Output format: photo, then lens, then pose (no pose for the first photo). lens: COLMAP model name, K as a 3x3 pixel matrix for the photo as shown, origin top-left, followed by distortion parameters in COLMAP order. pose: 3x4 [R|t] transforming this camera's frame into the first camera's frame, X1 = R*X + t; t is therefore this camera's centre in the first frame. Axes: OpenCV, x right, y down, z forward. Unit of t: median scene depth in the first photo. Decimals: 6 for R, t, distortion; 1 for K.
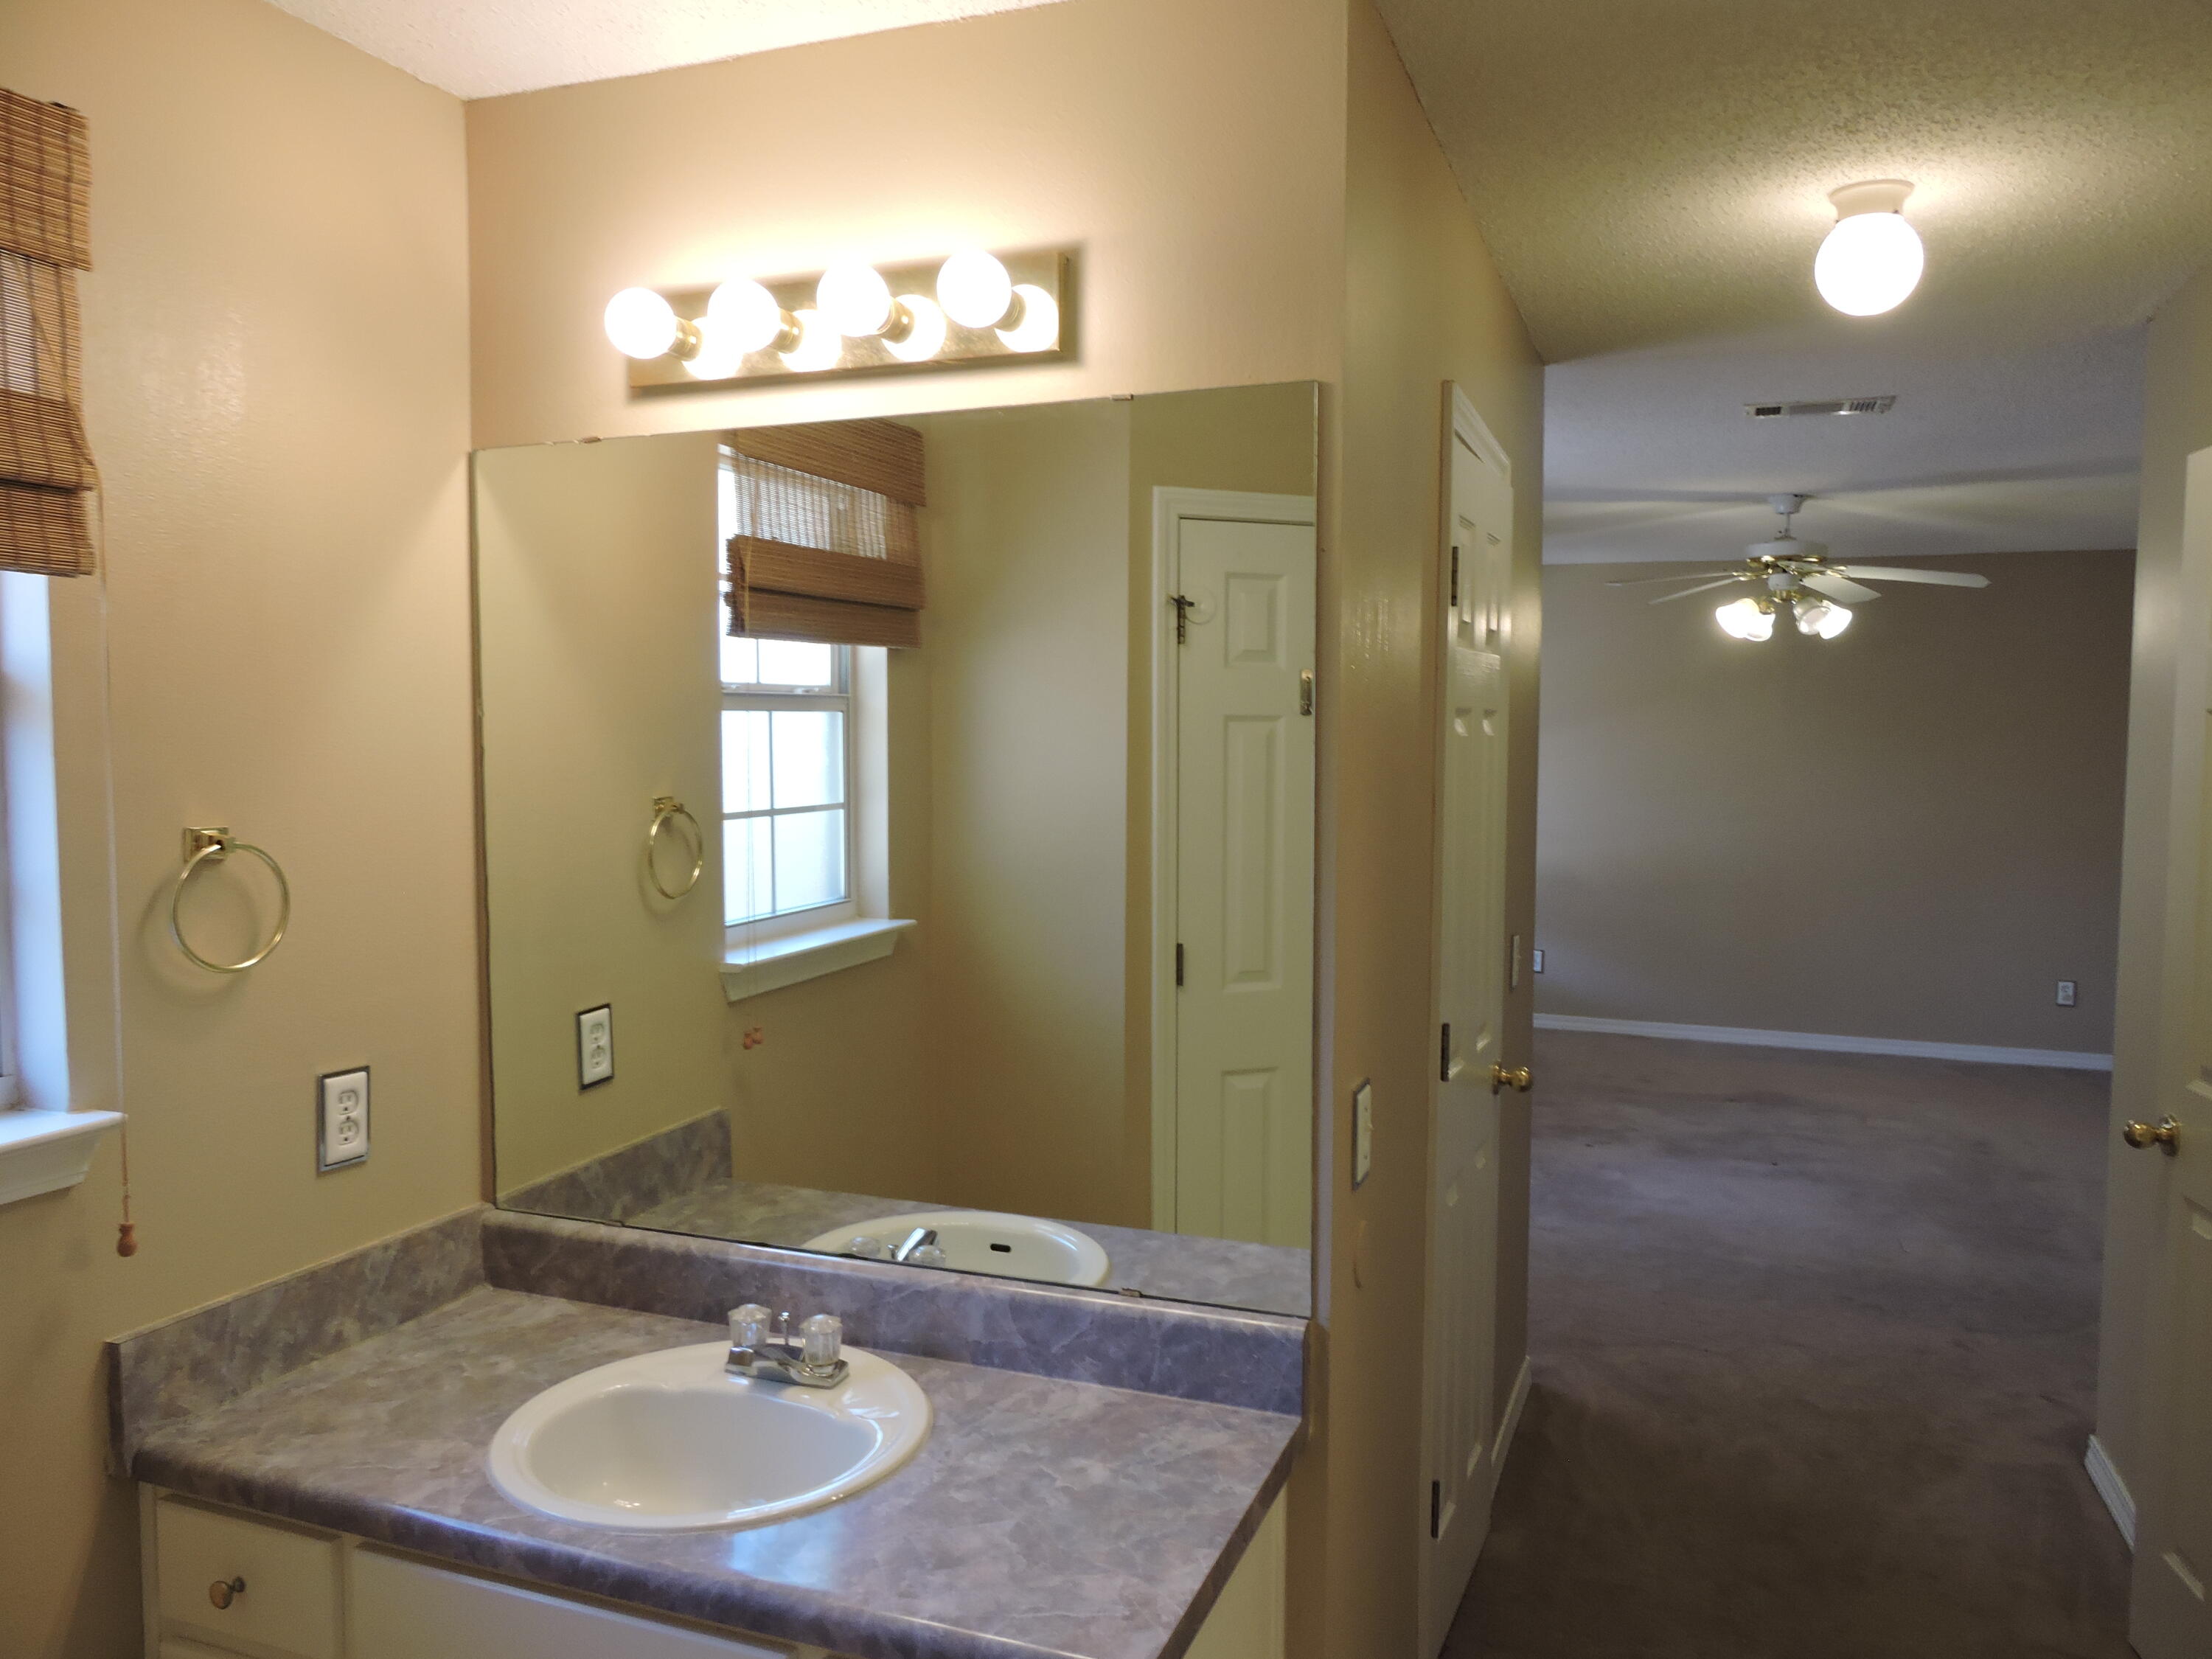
lens RADIAL K [[1570.6, 0, 1106.0], [0, 1570.6, 829.5], [0, 0, 1]] dist [-0.005977, -0.005067]
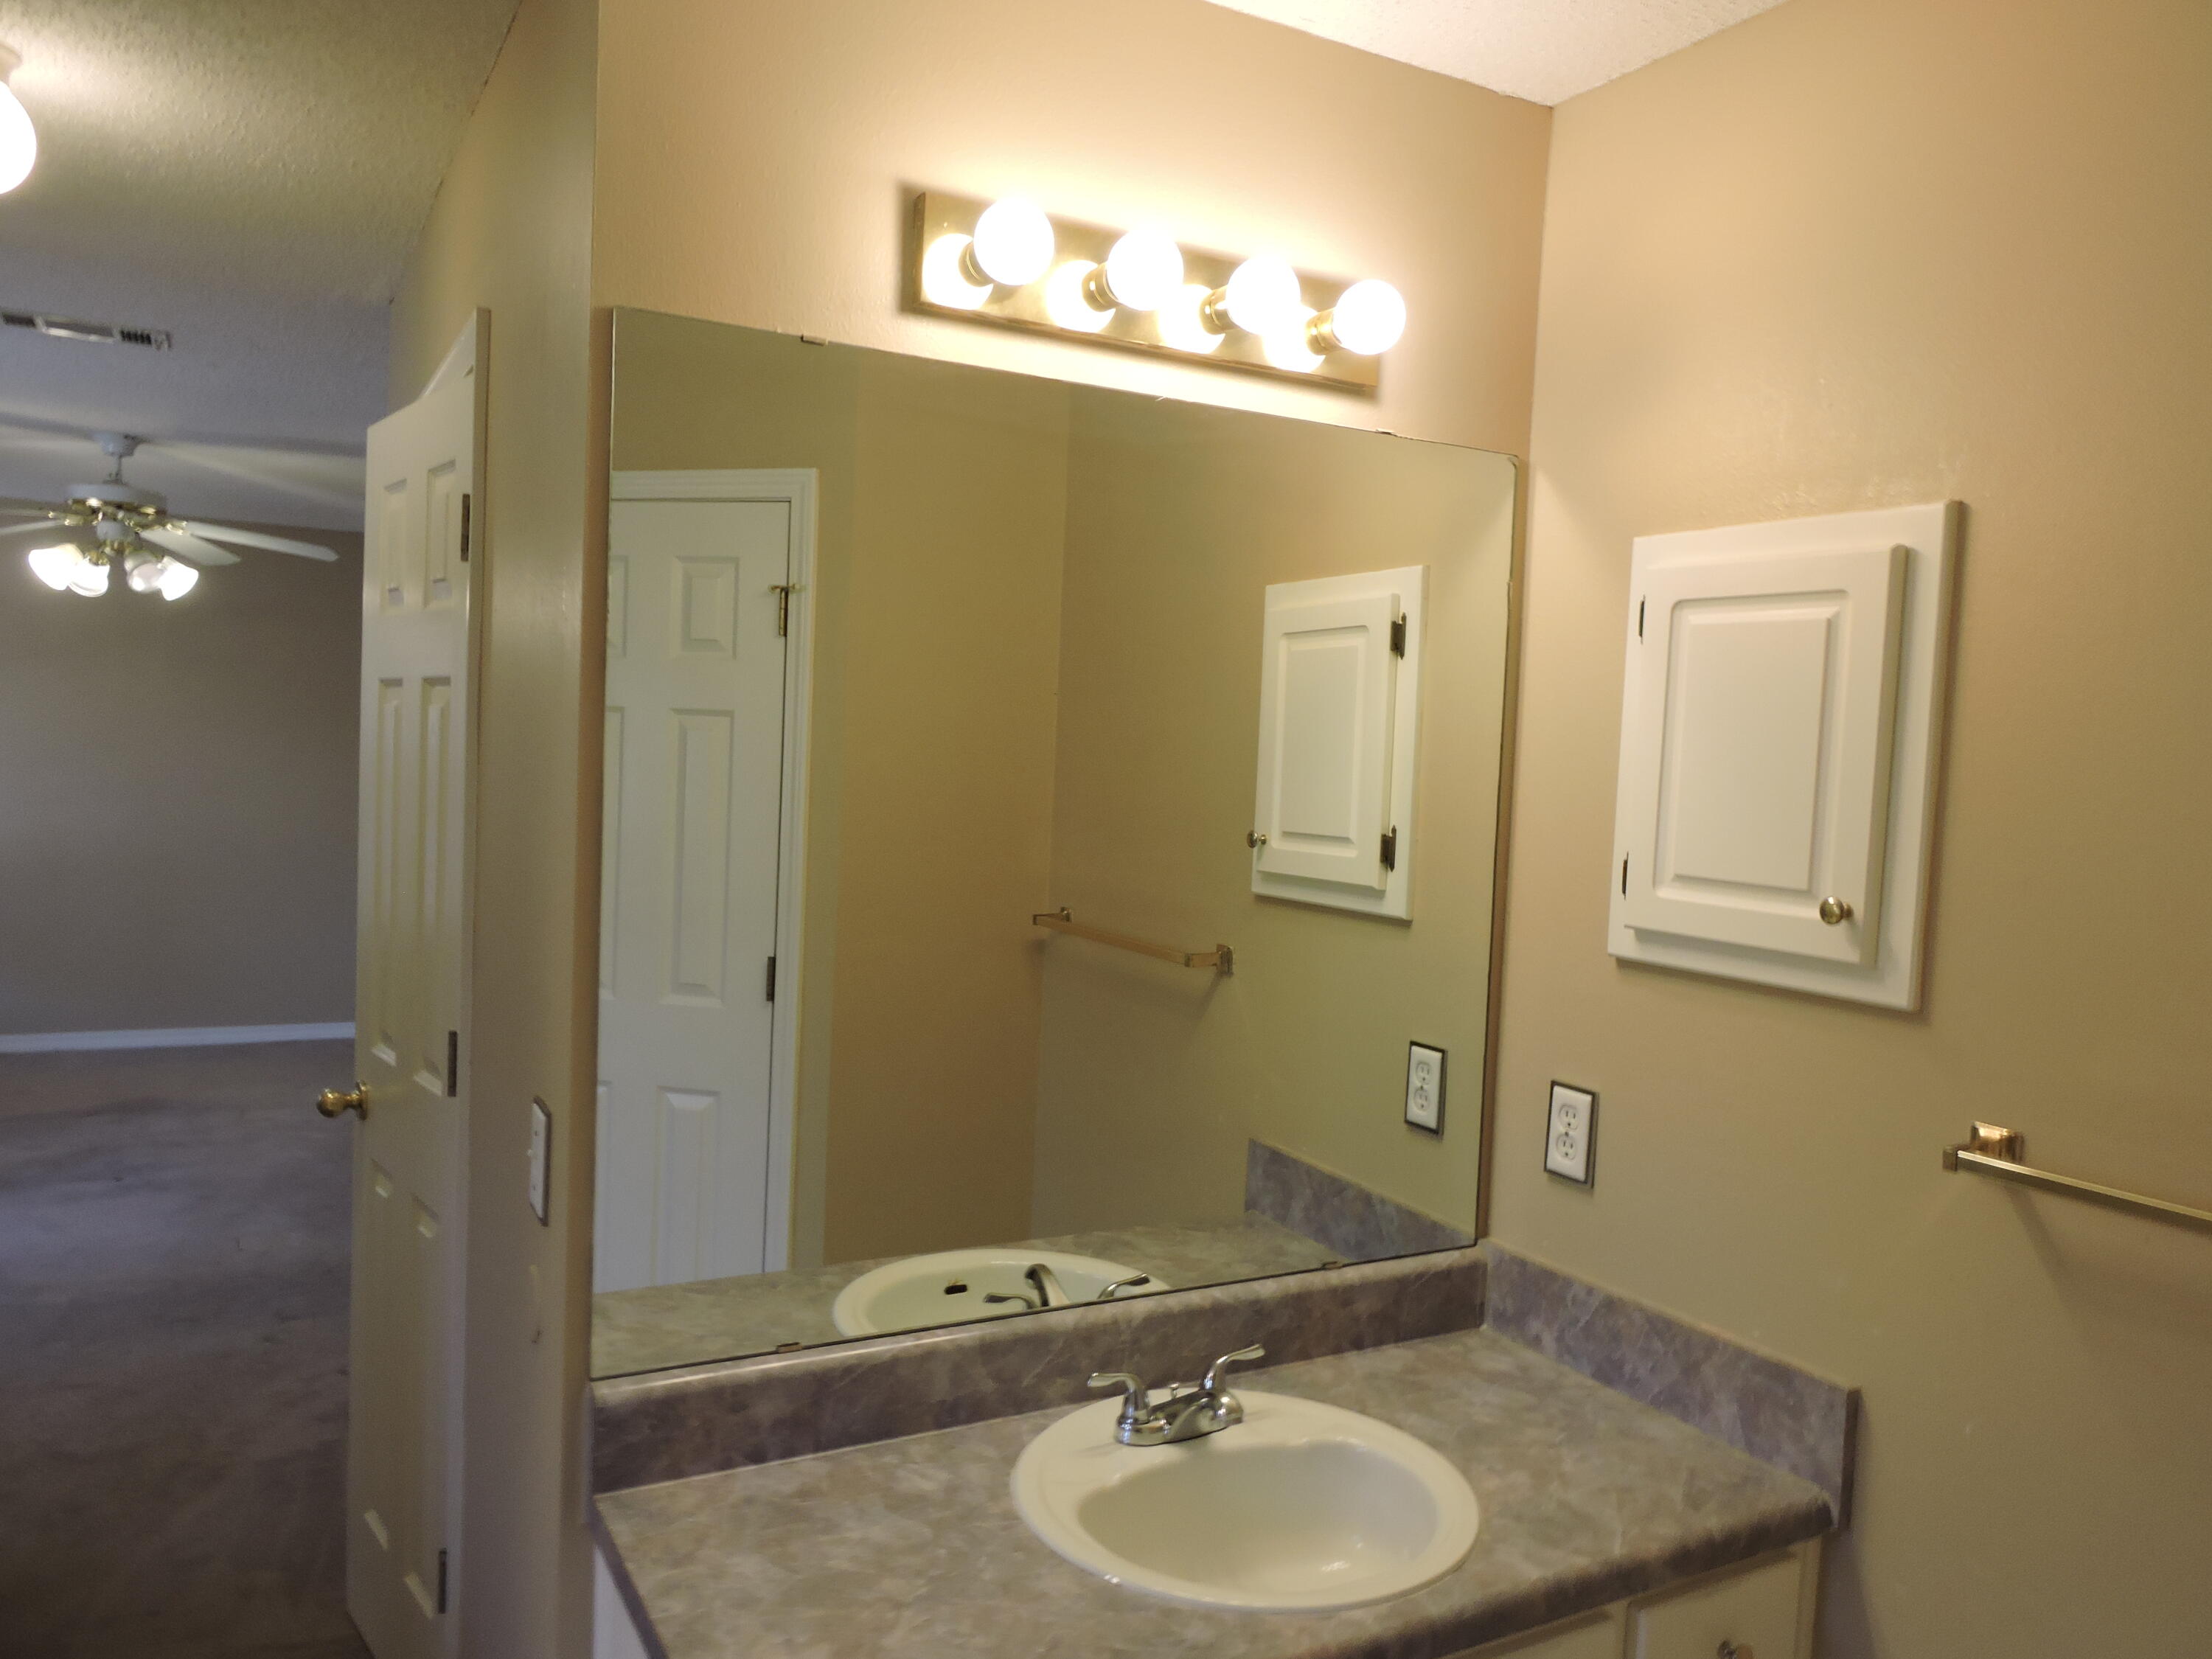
lens RADIAL K [[1570.6, 0, 1106.0], [0, 1570.6, 829.5], [0, 0, 1]] dist [-0.005977, -0.005067]
pose [[0.638988, -0.018579, 0.768992, 0.102990], [0.010534, 0.999826, 0.015402, 0.004919], [-0.769144, -0.001741, 0.639073, -0.008012]]
